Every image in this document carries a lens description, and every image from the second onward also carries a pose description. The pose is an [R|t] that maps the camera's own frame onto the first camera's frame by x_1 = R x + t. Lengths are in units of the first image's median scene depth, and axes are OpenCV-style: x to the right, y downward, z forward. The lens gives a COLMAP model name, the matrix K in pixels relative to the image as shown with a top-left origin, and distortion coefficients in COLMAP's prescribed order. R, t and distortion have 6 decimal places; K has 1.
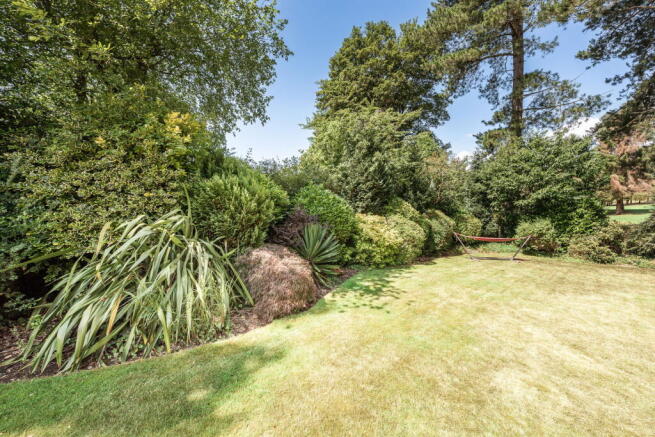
lens RADIAL K [[271.2, 0, 324.8], [0, 271.2, 215.8], [0, 0, 1]] dist [0.012911, -0.000979]
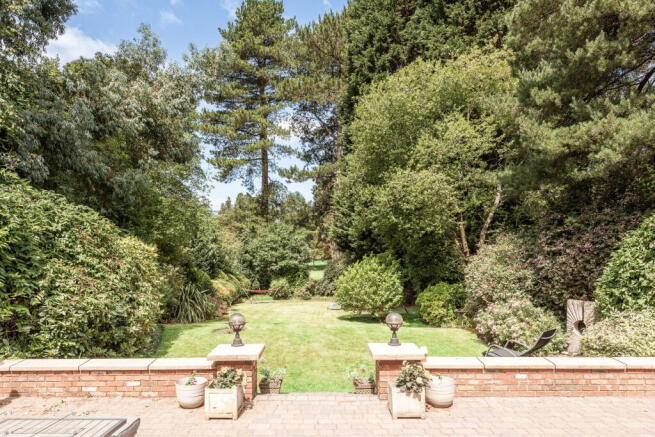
lens RADIAL K [[446.0, 0, 329.9], [0, 446.0, 267.4], [0, 0, 1]] dist [0.012328, 0.003546]
pose [[0.701370, -0.013123, 0.712677, -0.973960], [0.019802, 0.999803, -0.001078, -0.045454], [-0.712522, 0.014868, 0.701492, -1.158197]]
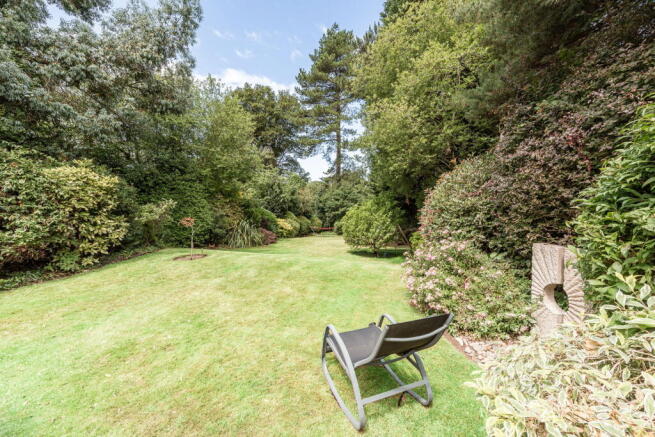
lens RADIAL K [[271.2, 0, 330.9], [0, 271.2, 215.3], [0, 0, 1]] dist [0.012911, -0.000979]
pose [[0.873074, 0.006381, 0.487545, -0.471430], [-0.002298, 0.999957, -0.008972, -0.009319], [-0.487582, 0.006713, 0.873052, -1.050255]]
